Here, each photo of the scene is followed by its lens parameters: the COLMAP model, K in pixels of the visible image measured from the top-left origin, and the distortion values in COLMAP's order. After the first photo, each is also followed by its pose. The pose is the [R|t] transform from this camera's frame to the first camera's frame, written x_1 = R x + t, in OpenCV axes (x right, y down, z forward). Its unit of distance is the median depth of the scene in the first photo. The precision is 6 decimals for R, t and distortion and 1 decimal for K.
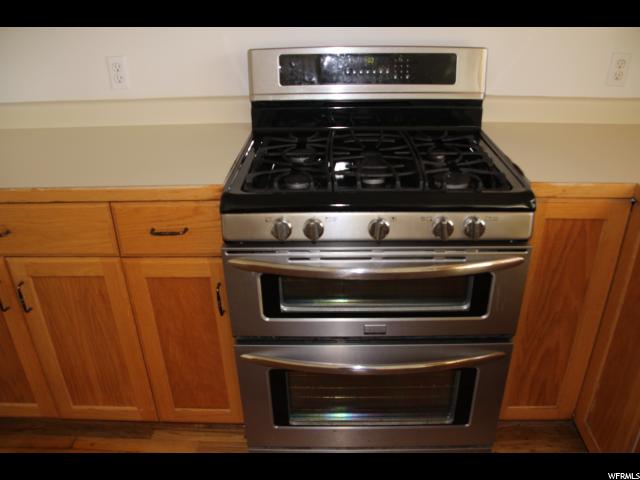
lens RADIAL K [[531.5, 0, 320.0], [0, 531.5, 240.0], [0, 0, 1]] dist [-0.154701, 0.181423]
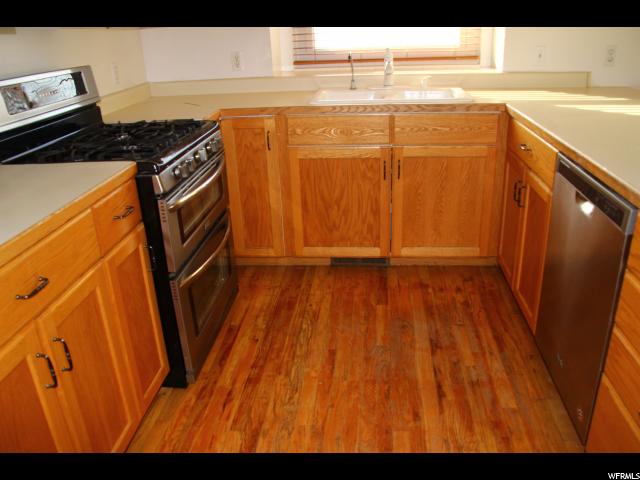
lens RADIAL K [[531.5, 0, 320.0], [0, 531.5, 240.0], [0, 0, 1]] dist [-0.154701, 0.181423]
pose [[0.087562, -0.388226, 0.917395, -1.310520], [0.500530, 0.813385, 0.296437, -0.090938], [-0.861279, 0.433228, 0.265540, 0.319193]]
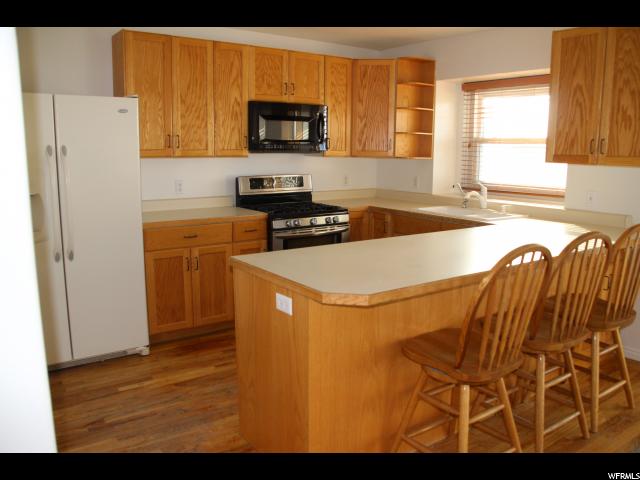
lens RADIAL K [[531.5, 0, 320.0], [0, 531.5, 240.0], [0, 0, 1]] dist [-0.154701, 0.181423]
pose [[0.809190, -0.091801, 0.580331, -1.659201], [0.262099, 0.940396, -0.216701, 0.761771], [-0.525848, 0.327457, 0.785020, -1.495910]]
